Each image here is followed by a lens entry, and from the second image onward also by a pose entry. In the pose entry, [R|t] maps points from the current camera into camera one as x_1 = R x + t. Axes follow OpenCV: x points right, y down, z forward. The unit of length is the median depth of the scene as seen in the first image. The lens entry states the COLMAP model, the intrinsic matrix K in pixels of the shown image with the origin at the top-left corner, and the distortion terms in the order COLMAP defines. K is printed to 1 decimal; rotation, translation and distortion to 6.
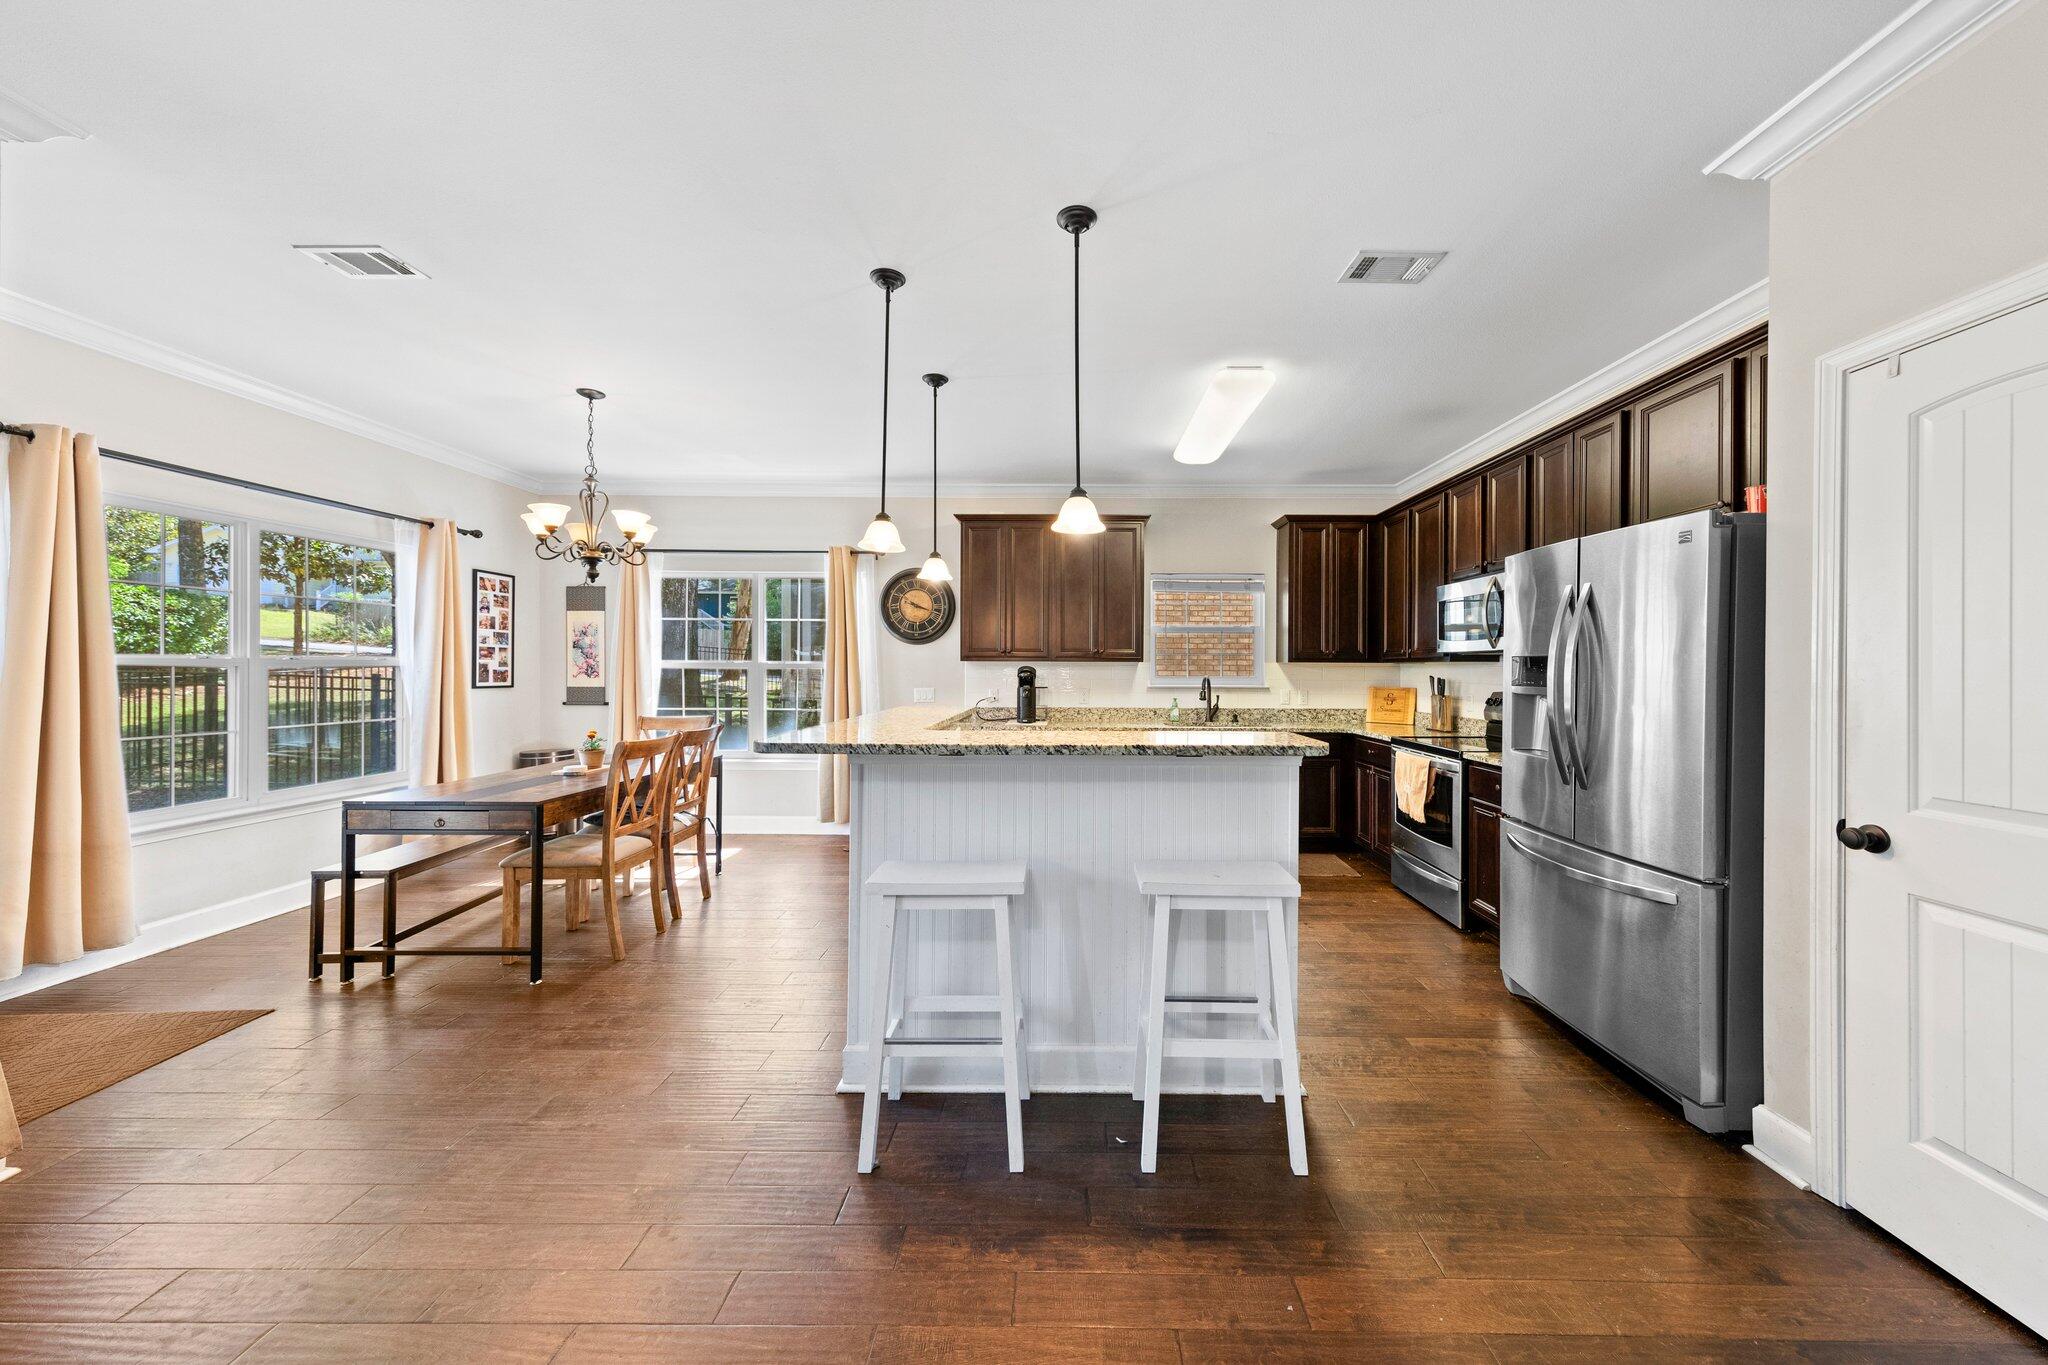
lens RADIAL K [[702.5, 0, 1057.7], [0, 702.5, 673.5], [0, 0, 1]] dist [0.008611, -0.001010]
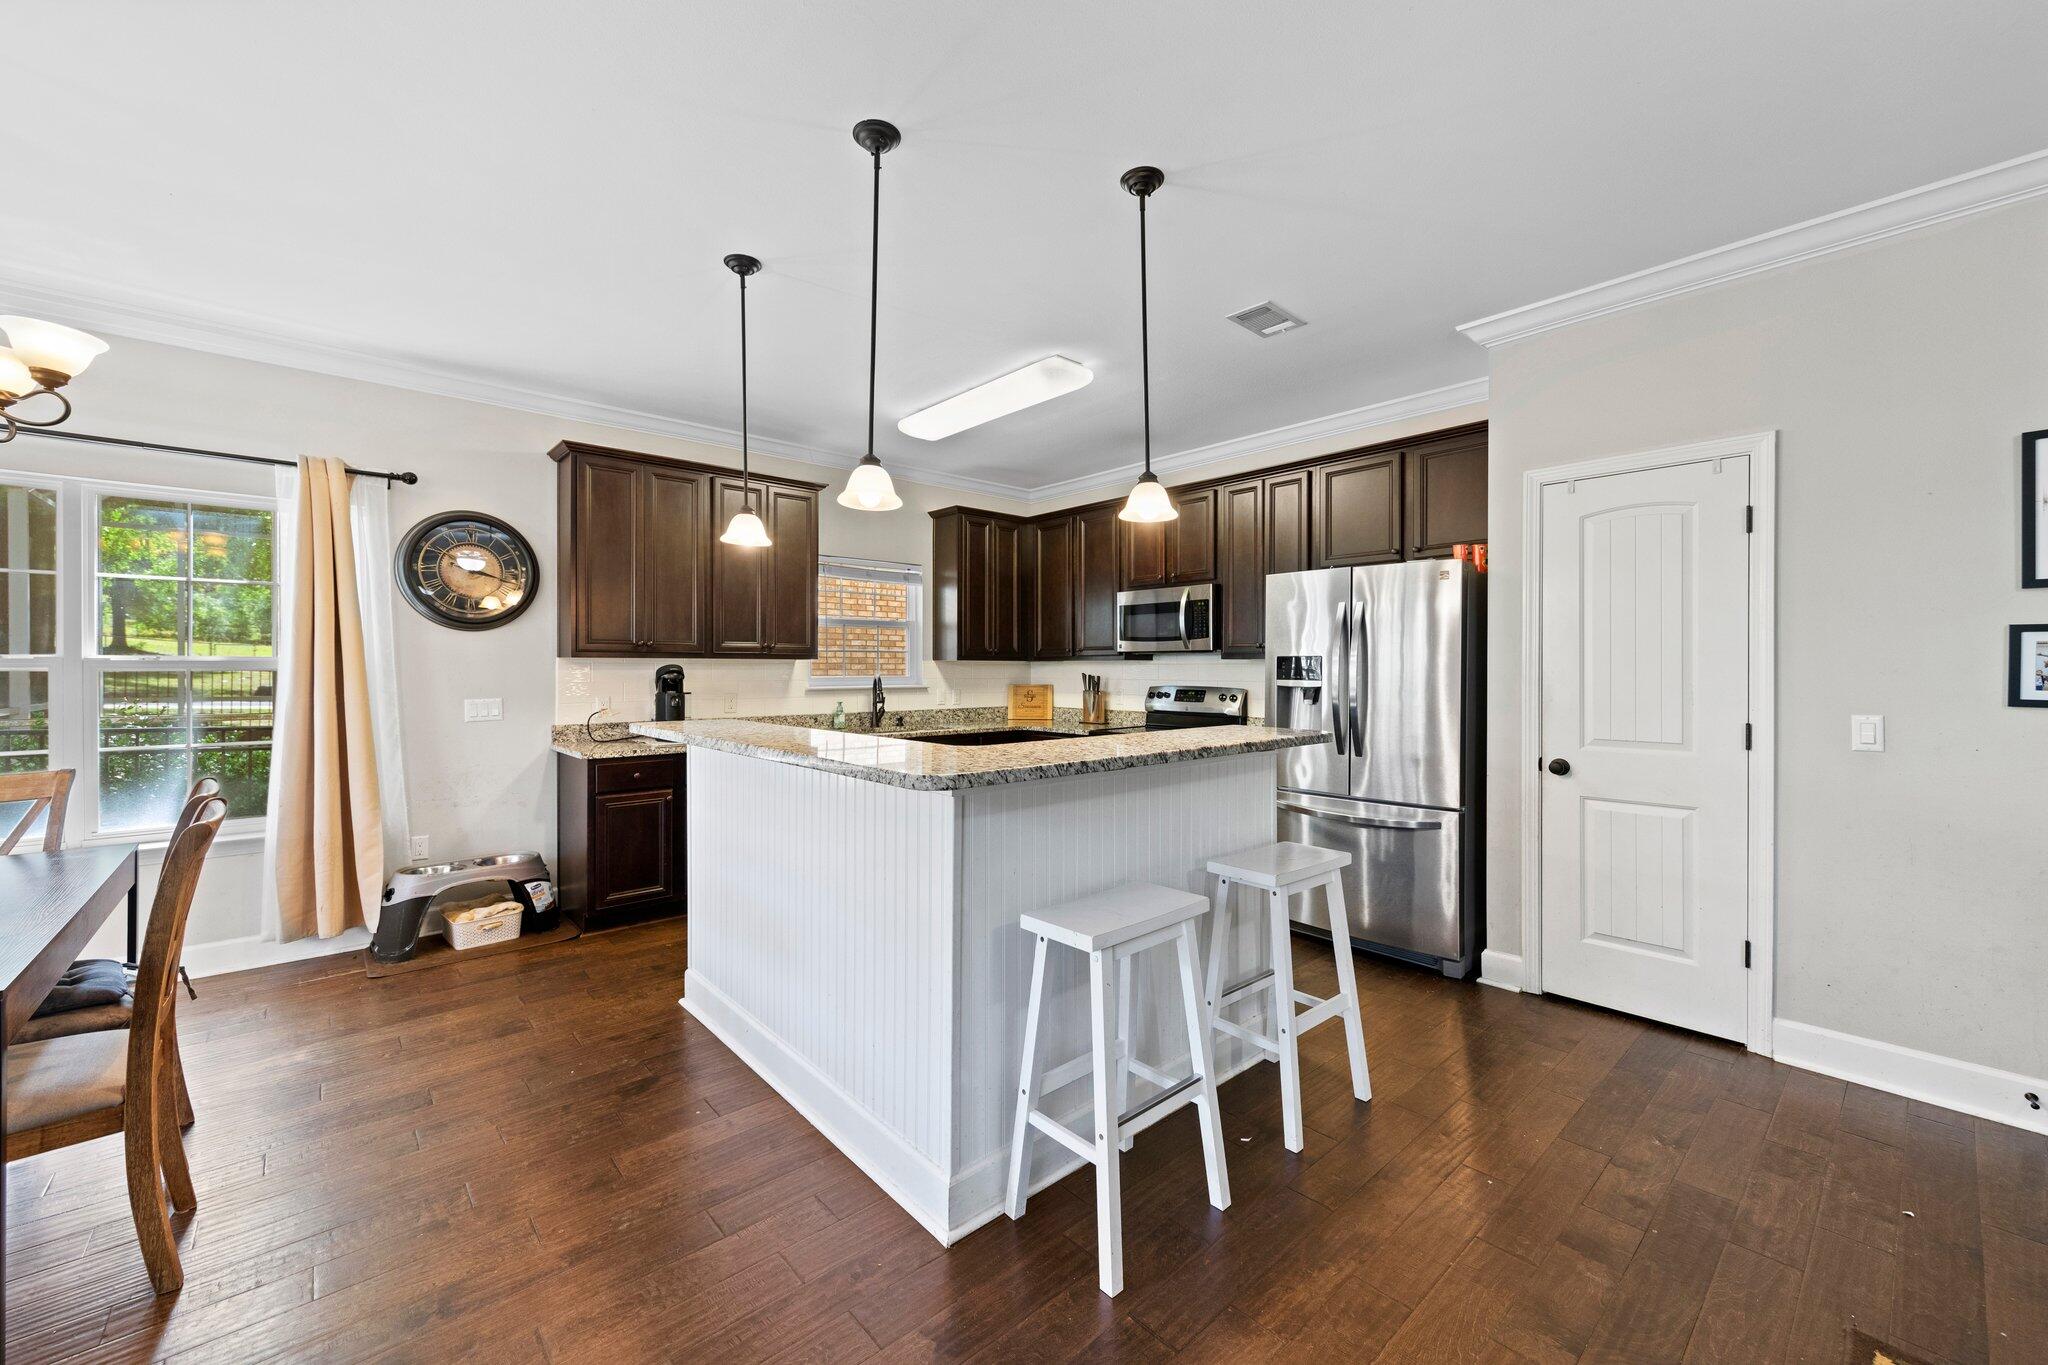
lens RADIAL K [[810.5, 0, 1015.3], [0, 810.5, 673.1], [0, 0, 1]] dist [0.003199, 0.000128]
pose [[0.748727, -0.008138, 0.662829, -0.354141], [0.007871, 0.999963, 0.003386, -0.001461], [-0.662832, 0.002681, 0.748763, 0.136529]]
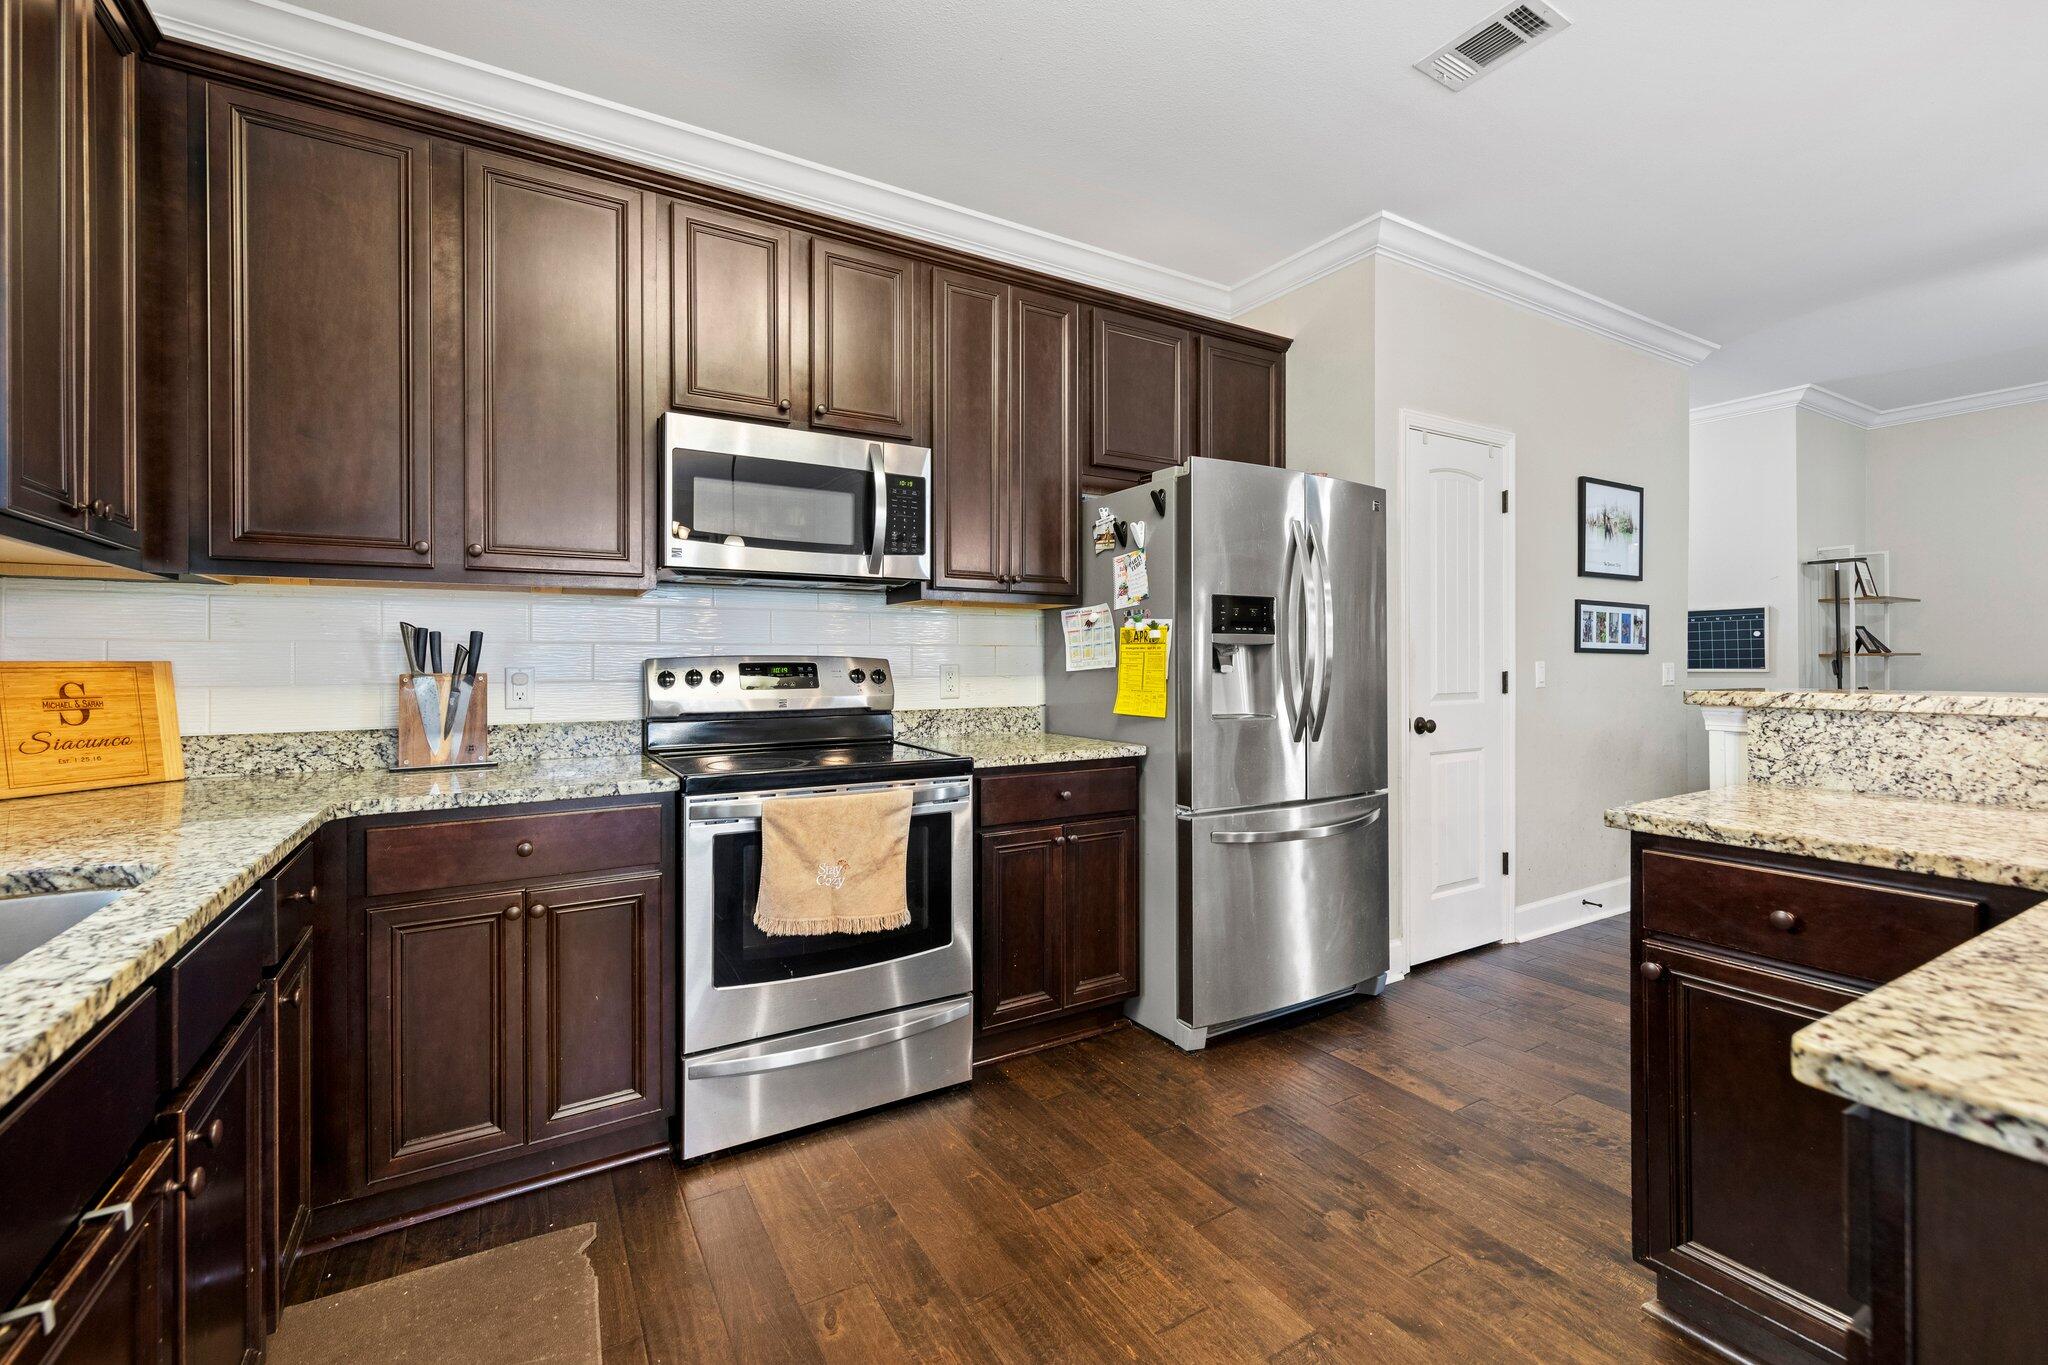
lens RADIAL K [[869.7, 0, 1022.9], [0, 869.7, 659.2], [0, 0, 1]] dist [0.006828, 0.000145]
pose [[-0.526435, -0.000607, 0.850215, -0.017658], [0.008023, 0.999952, 0.005681, 0.021324], [-0.850178, 0.009812, -0.526404, 0.927277]]
